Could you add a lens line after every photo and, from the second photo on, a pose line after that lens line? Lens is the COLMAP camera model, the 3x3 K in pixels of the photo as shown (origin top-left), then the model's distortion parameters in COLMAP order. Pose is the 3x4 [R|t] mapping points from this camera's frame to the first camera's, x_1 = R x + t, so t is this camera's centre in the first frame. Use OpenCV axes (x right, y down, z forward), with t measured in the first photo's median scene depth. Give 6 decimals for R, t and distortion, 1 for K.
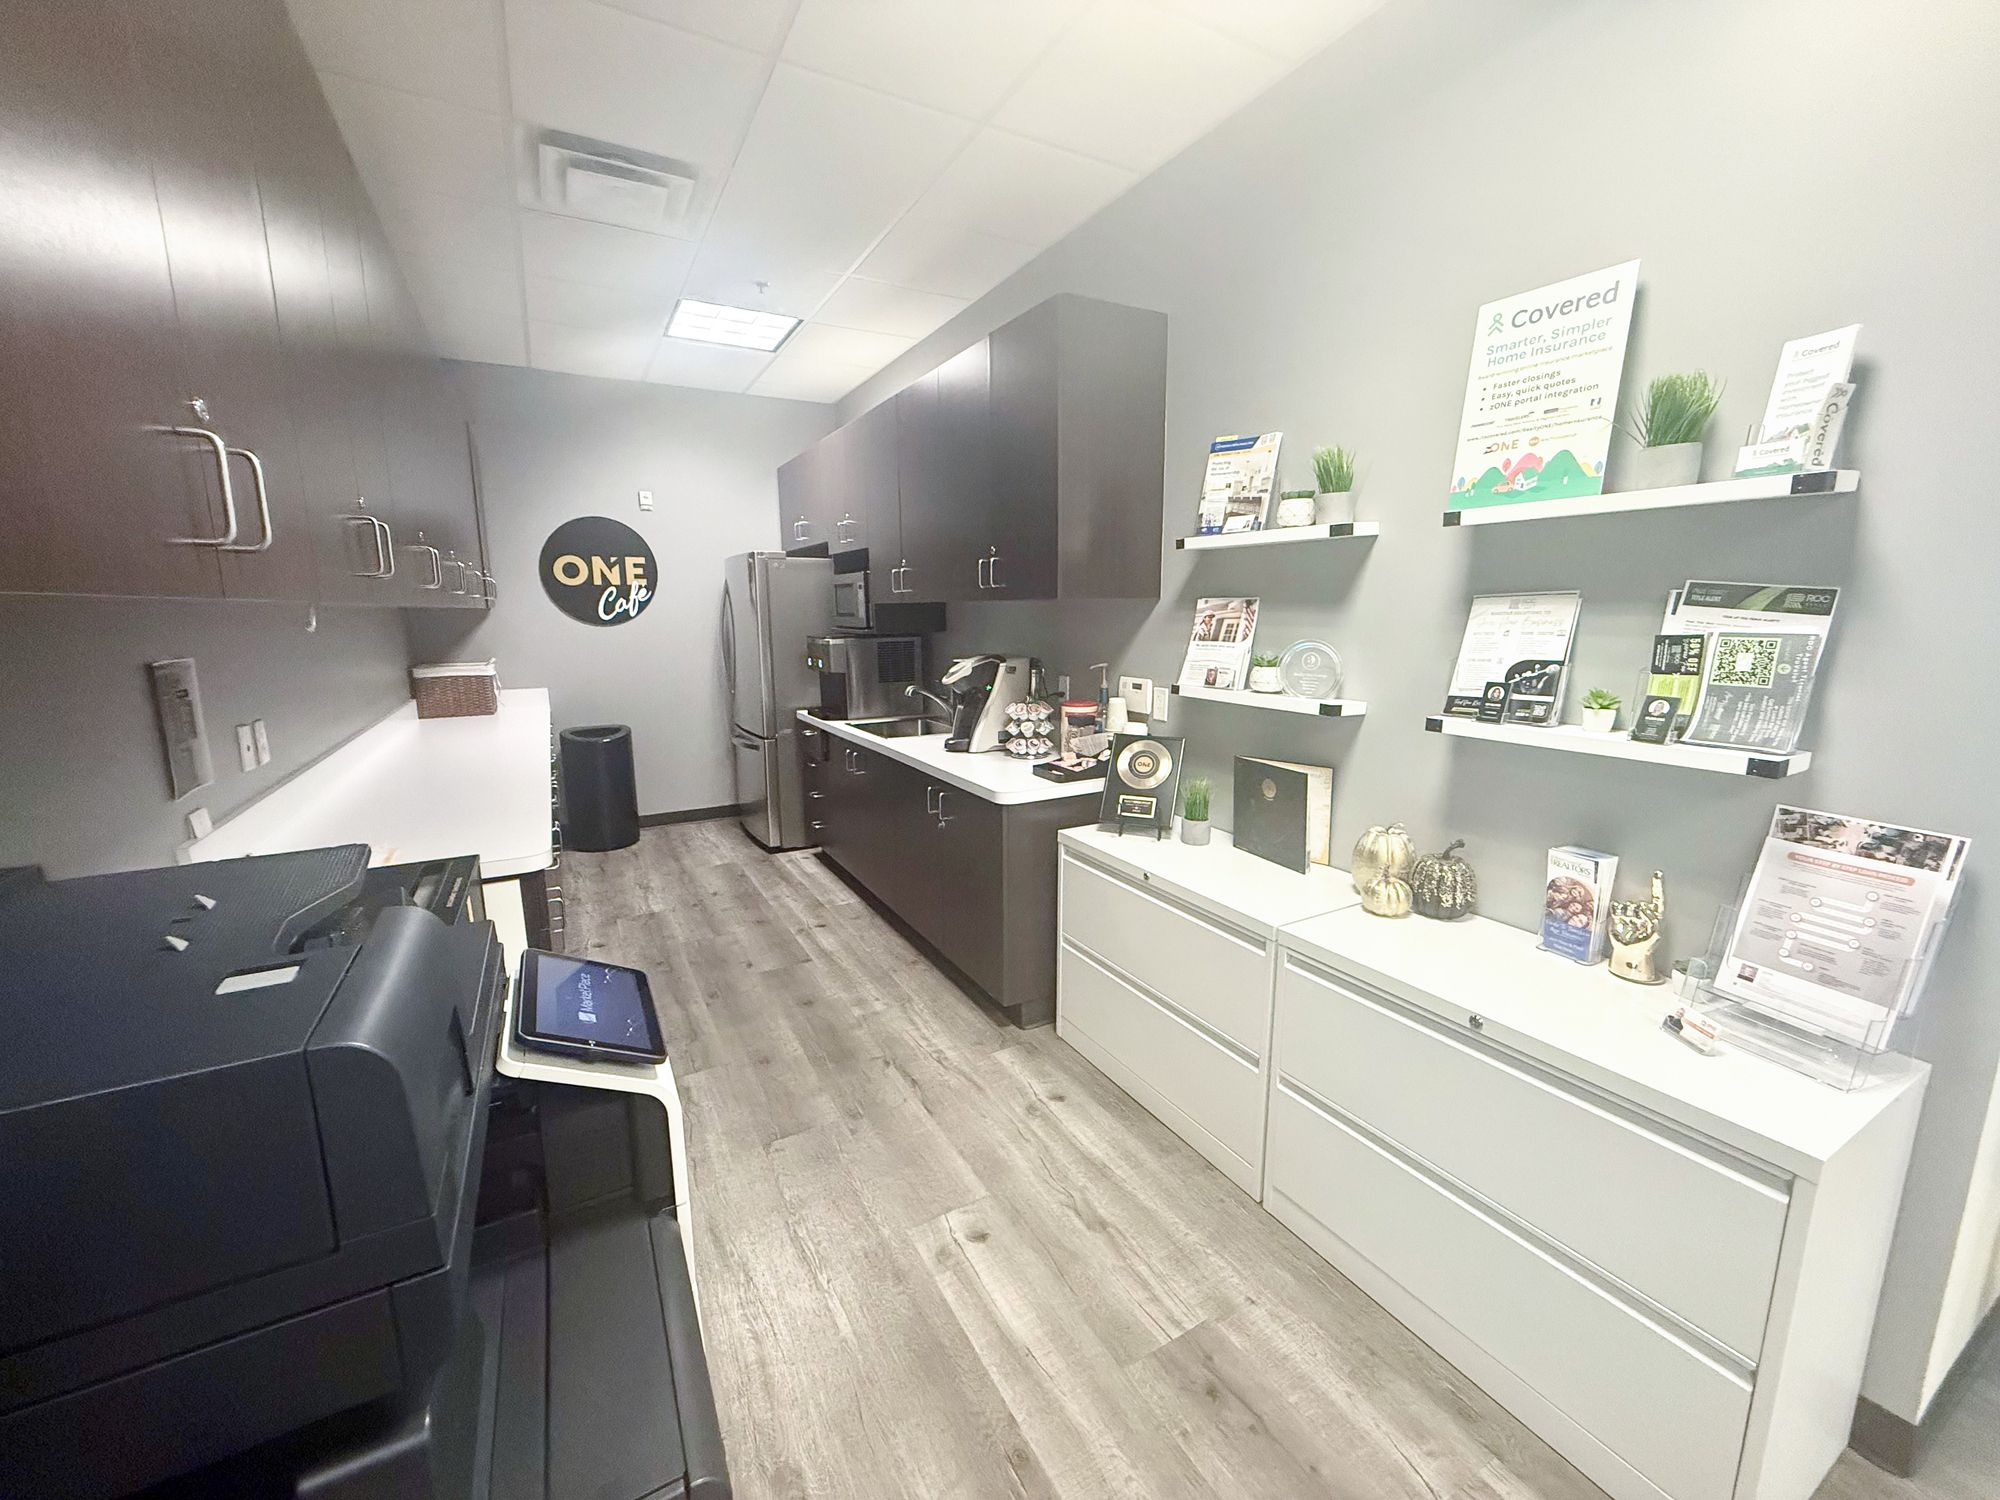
lens RADIAL K [[798.5, 0, 999.5], [0, 798.5, 749.1], [0, 0, 1]] dist [0.001266, 0.000045]
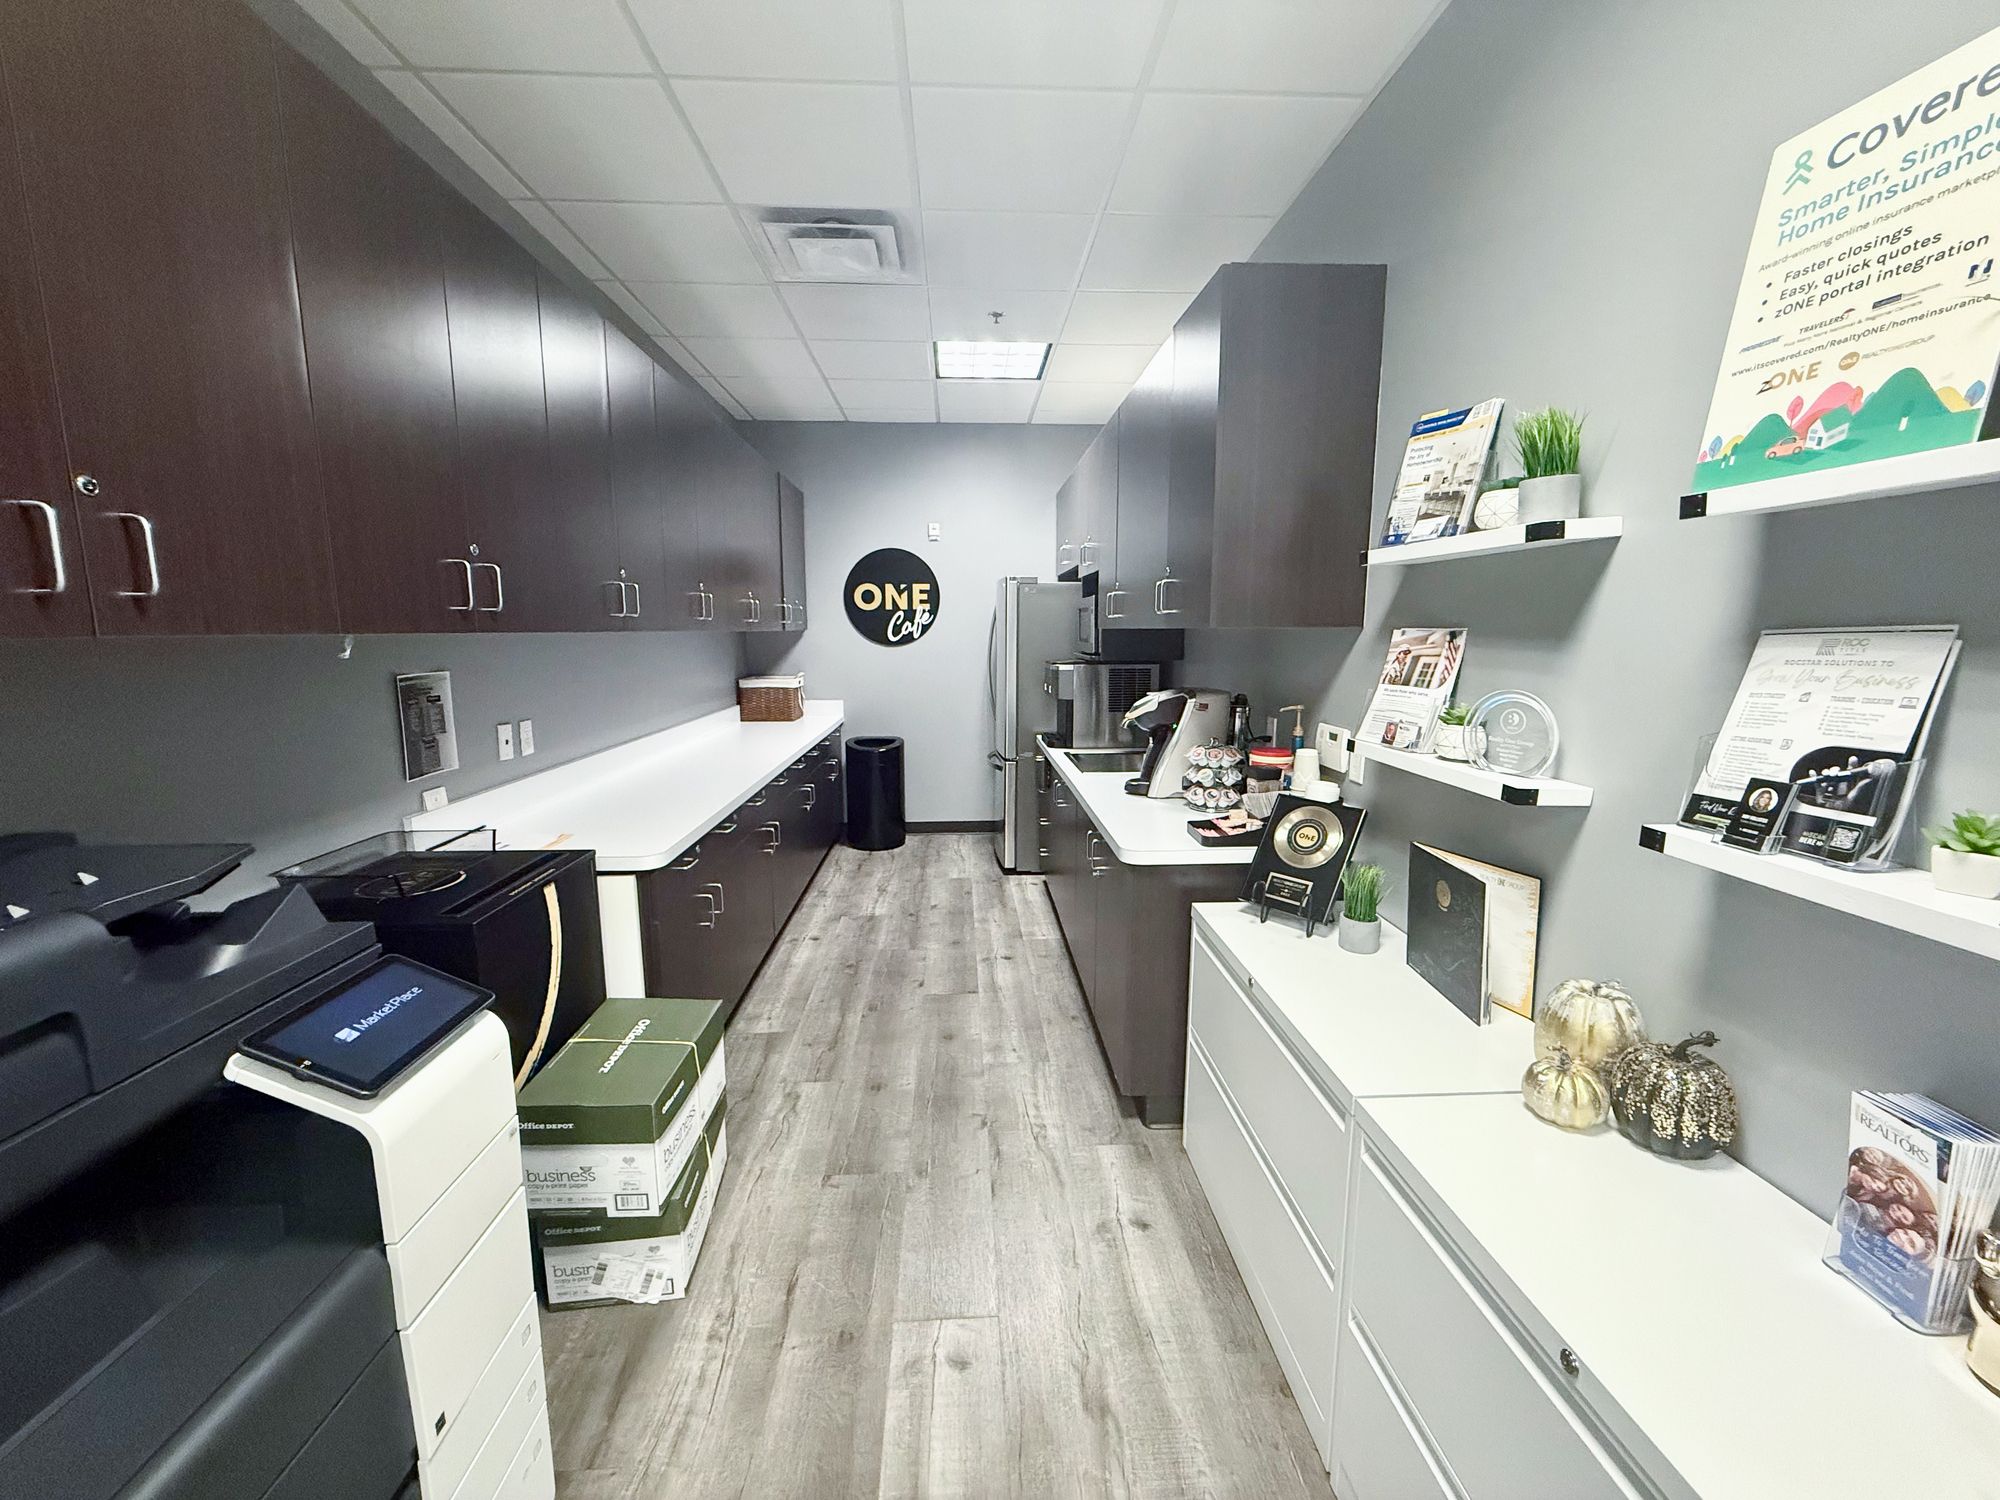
lens RADIAL K [[798.5, 0, 996.9], [0, 798.5, 748.6], [0, 0, 1]] dist [0.001266, 0.000045]
pose [[0.896192, 0.072606, -0.437684, 0.284125], [-0.083760, 0.996467, -0.006204, -0.042731], [0.435687, 0.042220, 0.899107, 0.174958]]
